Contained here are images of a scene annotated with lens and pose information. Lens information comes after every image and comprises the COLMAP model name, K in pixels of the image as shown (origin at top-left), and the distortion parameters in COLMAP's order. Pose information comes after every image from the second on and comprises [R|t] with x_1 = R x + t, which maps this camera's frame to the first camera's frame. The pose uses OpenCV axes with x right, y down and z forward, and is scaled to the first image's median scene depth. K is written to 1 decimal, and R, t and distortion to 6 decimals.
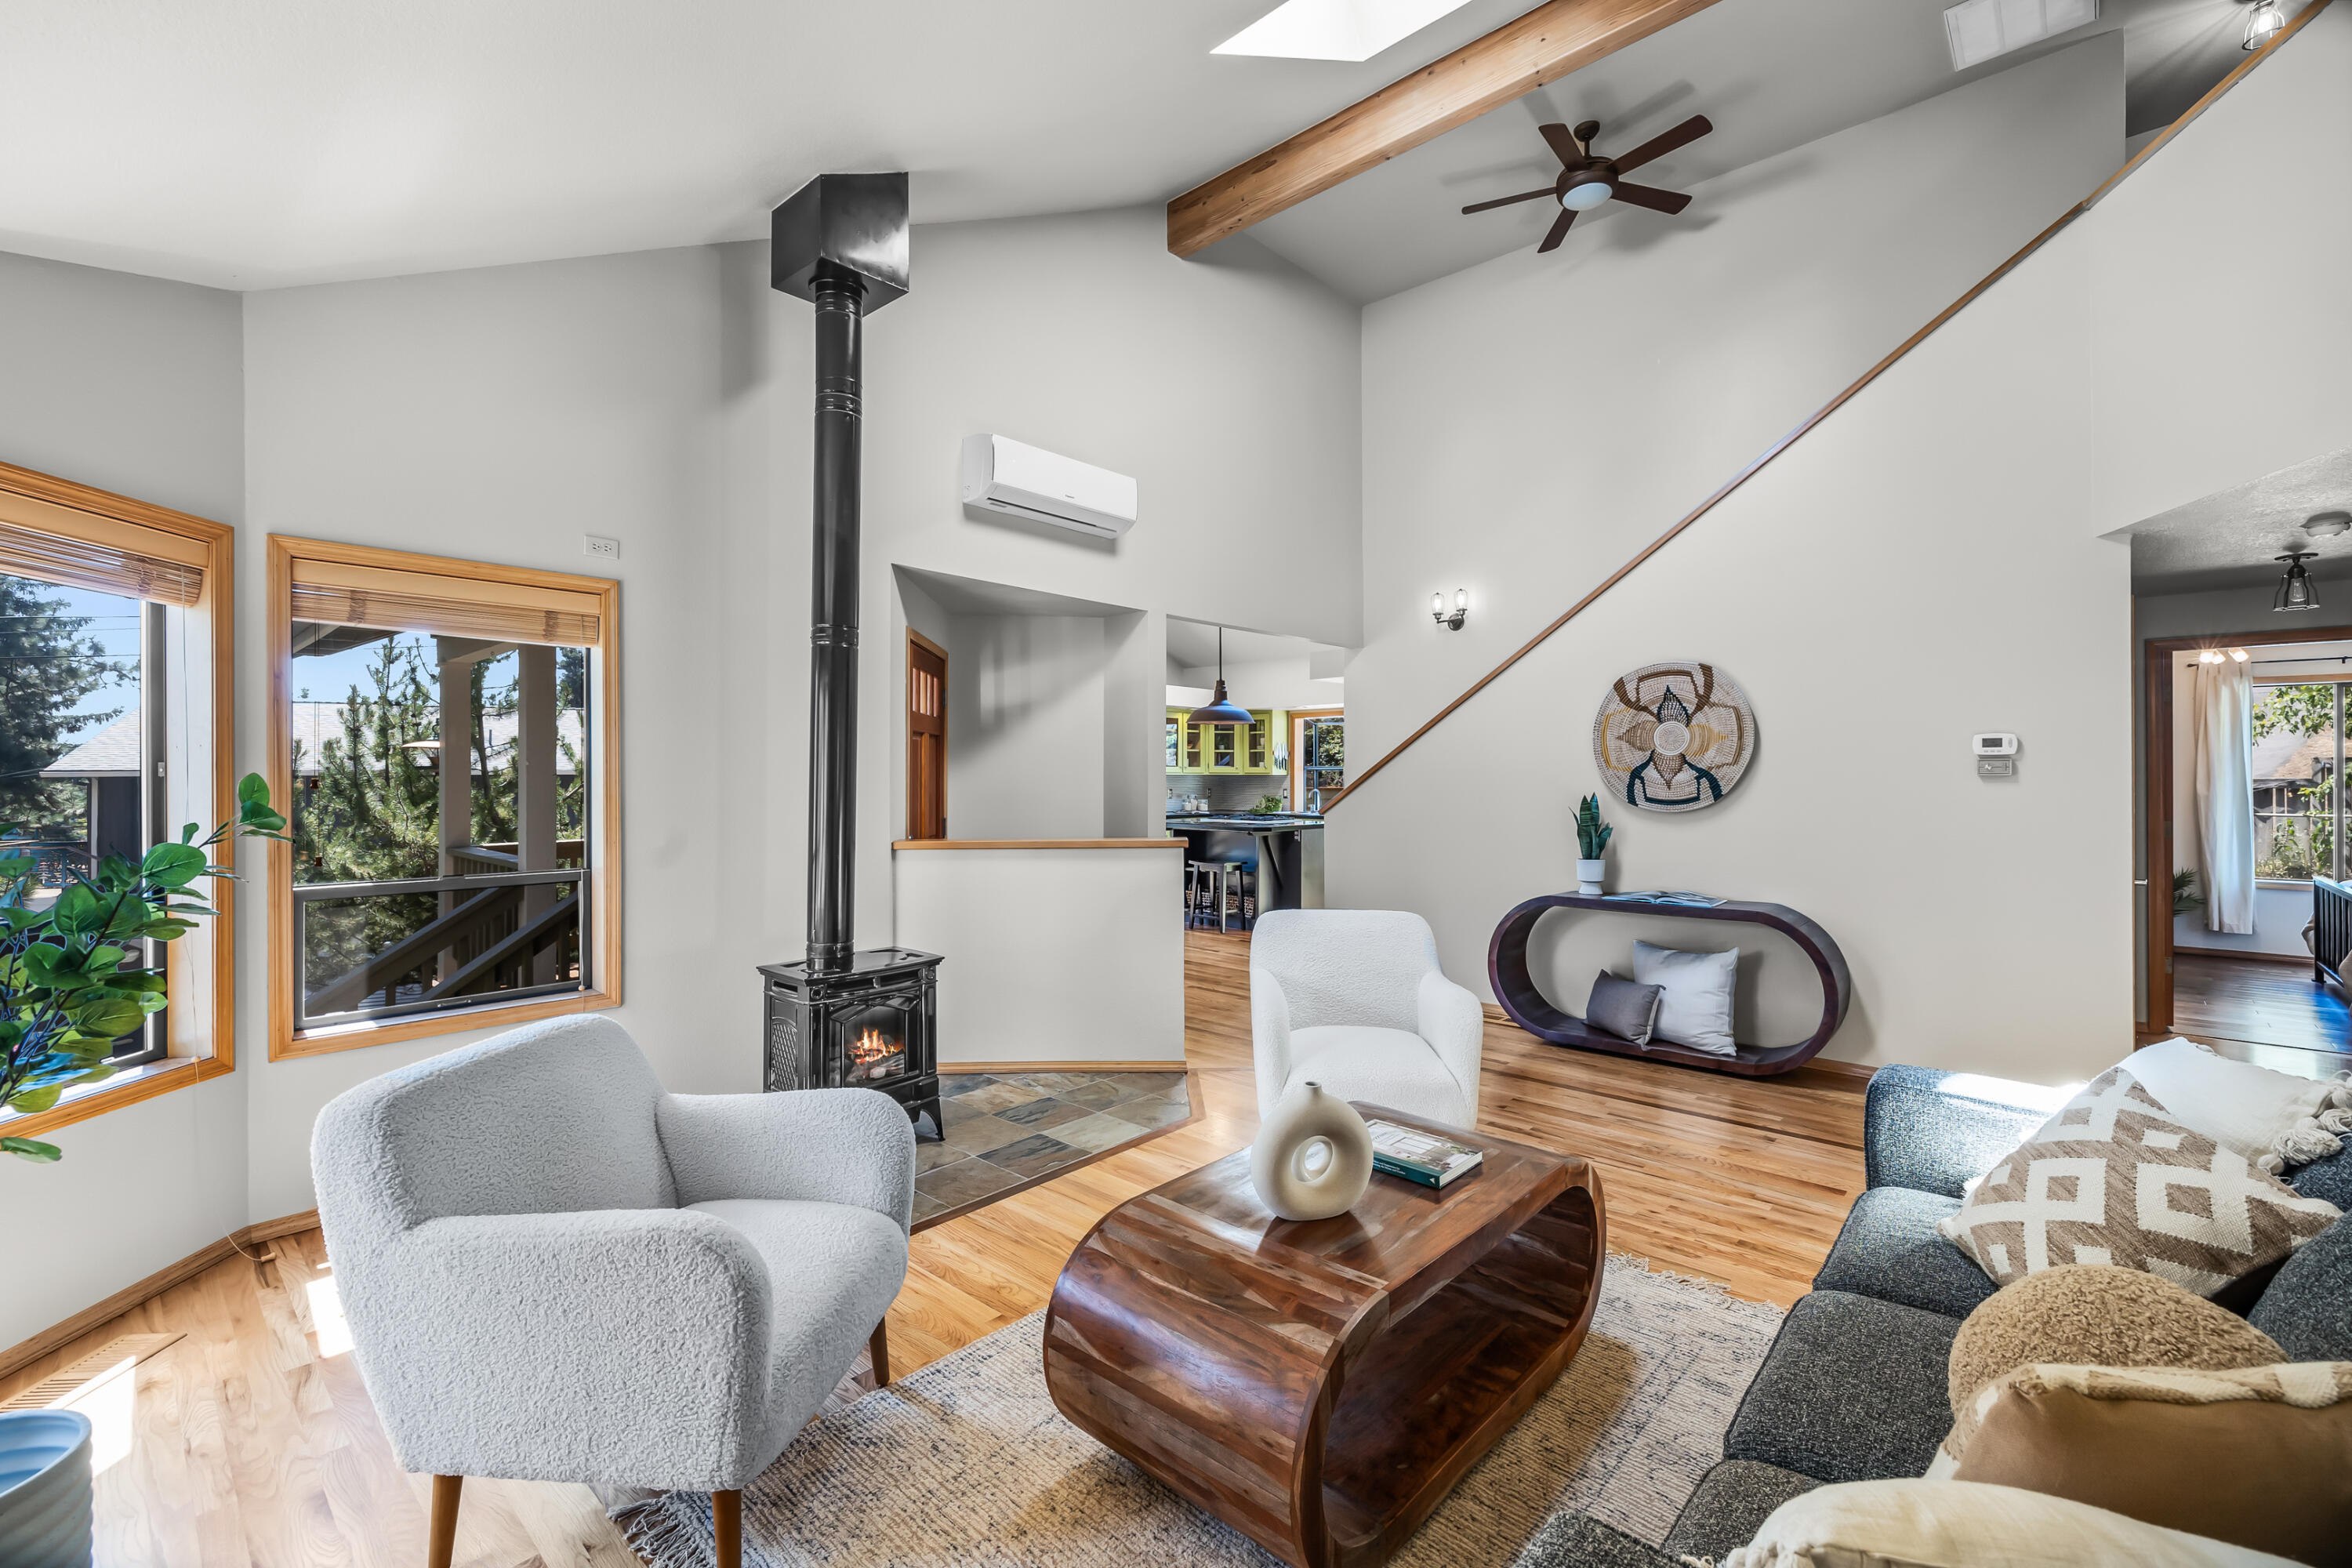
lens RADIAL K [[994.2, 0, 1168.6], [0, 994.2, 756.5], [0, 0, 1]] dist [0.001085, -0.000006]
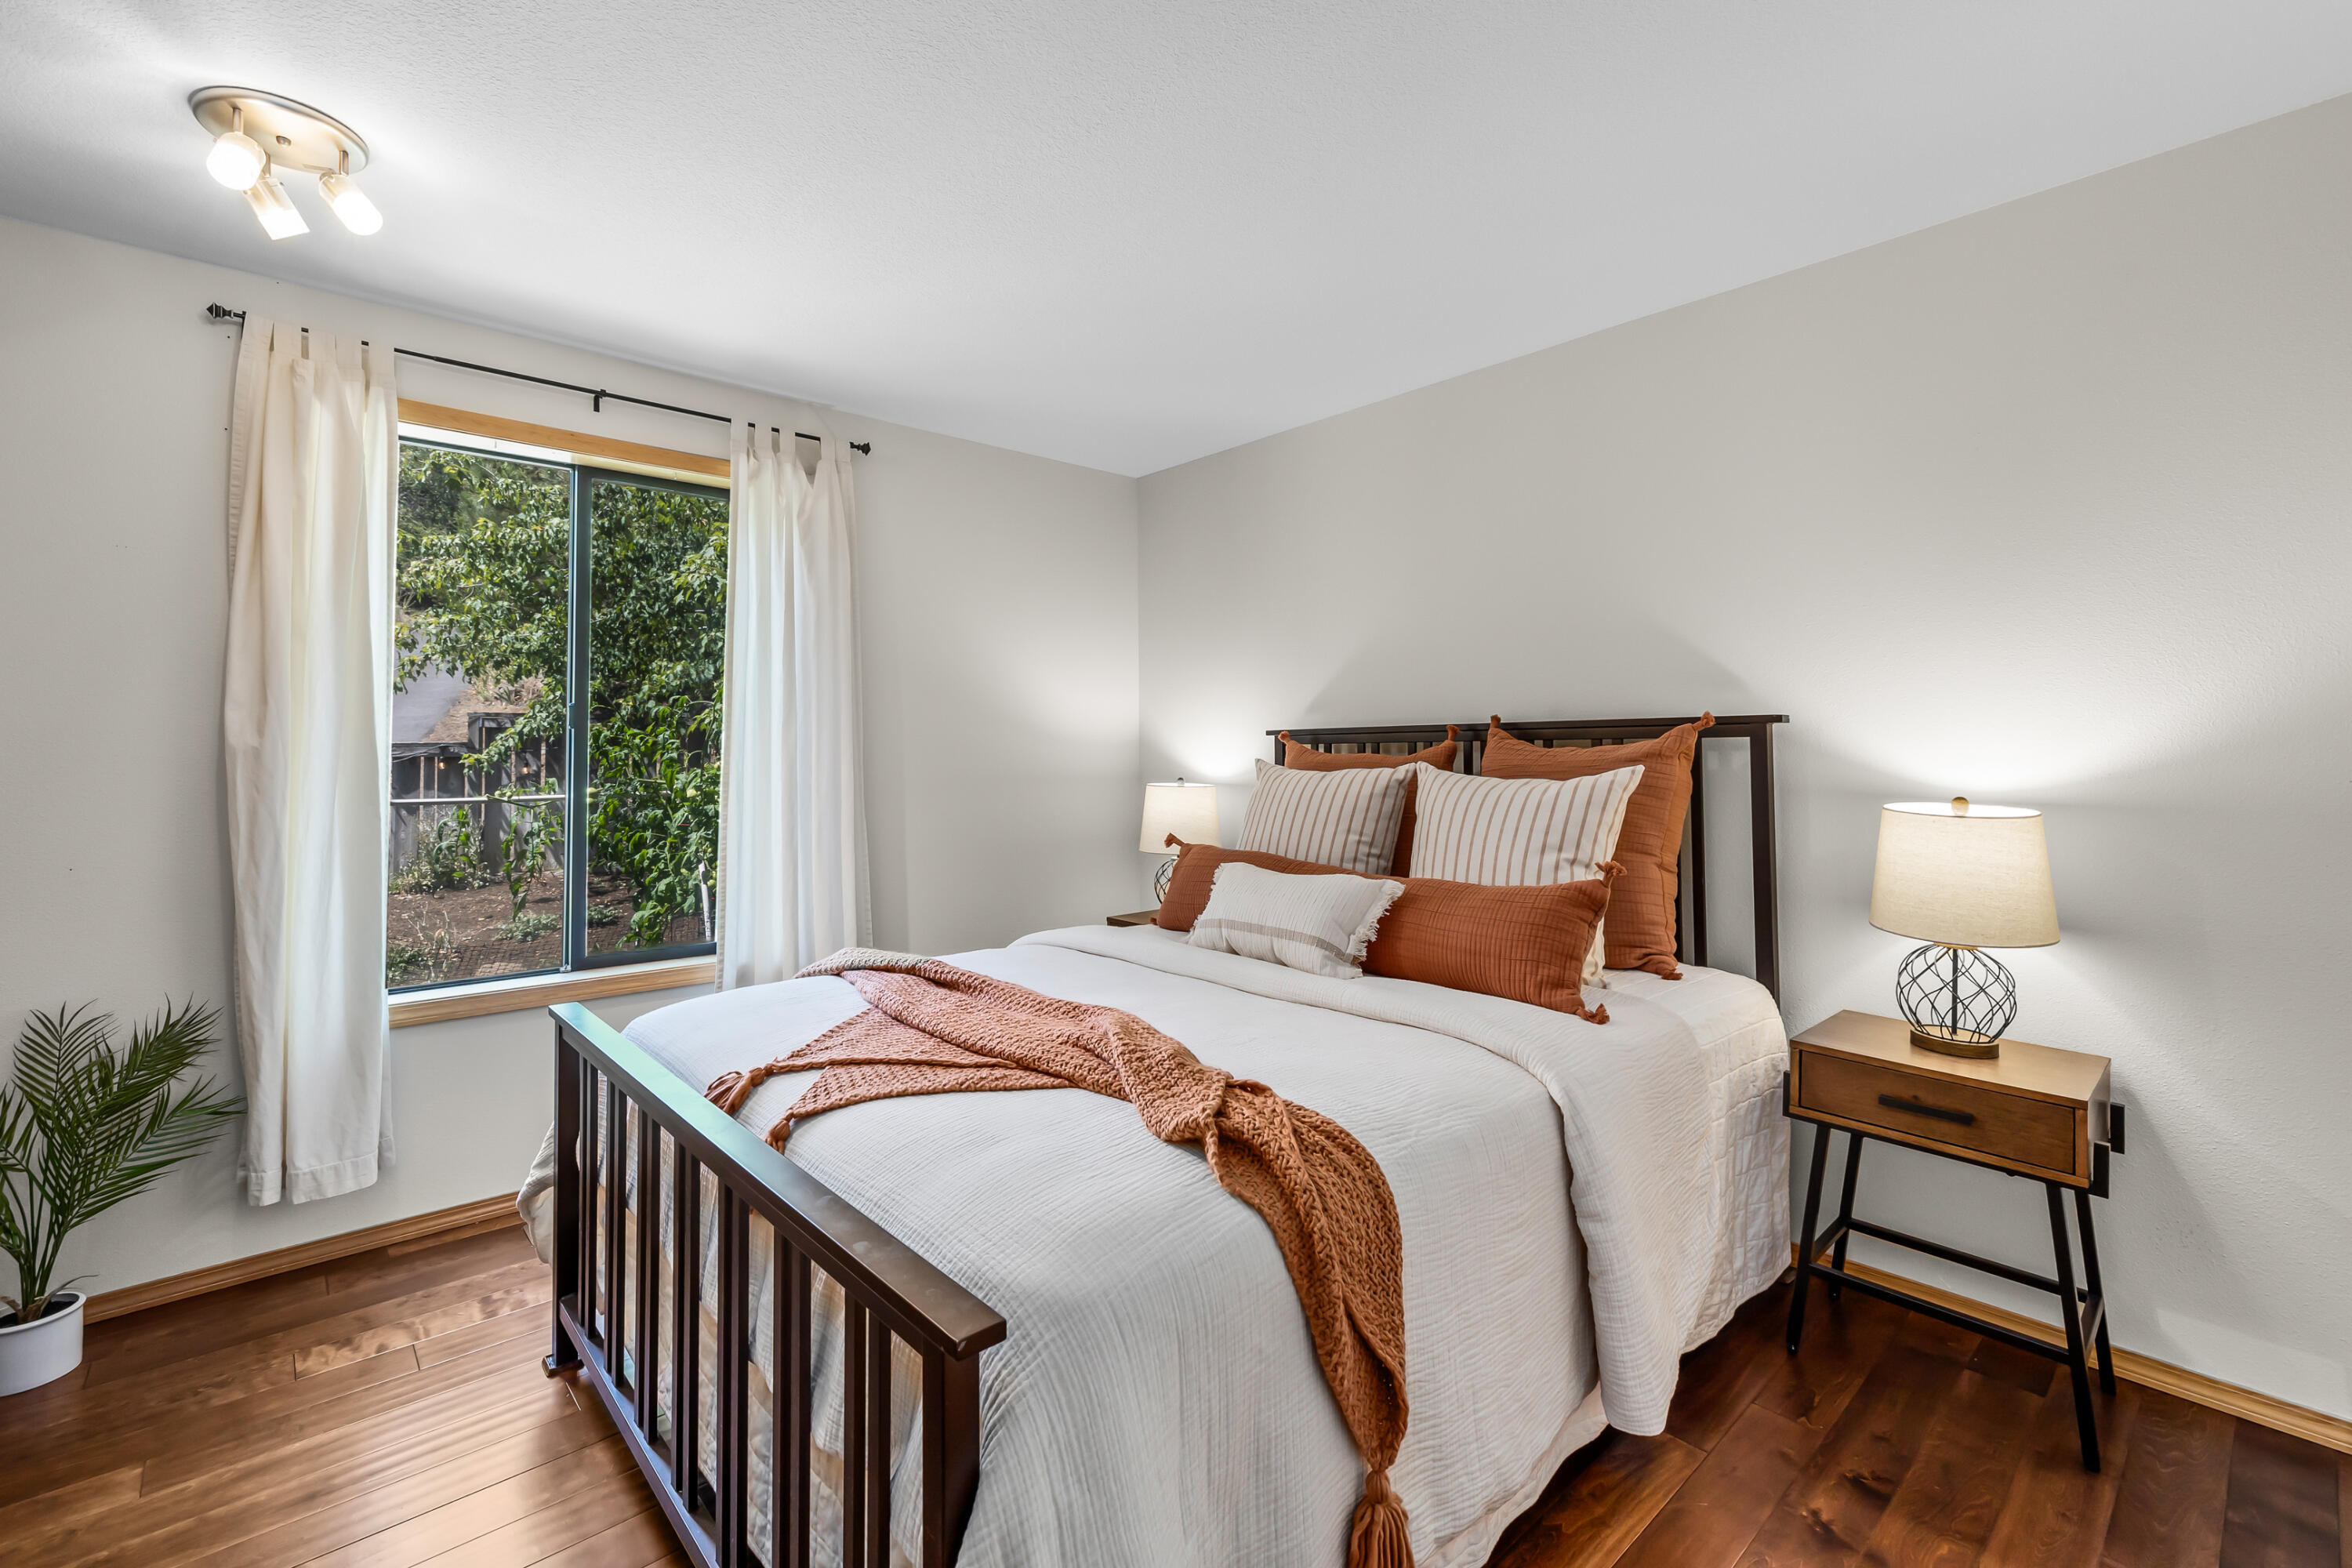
lens RADIAL K [[994.2, 0, 1168.6], [0, 994.2, 756.5], [0, 0, 1]] dist [0.001085, -0.000006]
pose [[0.085087, 0.006452, 0.996353, 0.357294], [-0.031498, 0.999497, -0.003783, 0.014051], [-0.995876, -0.031061, 0.085247, 0.325990]]
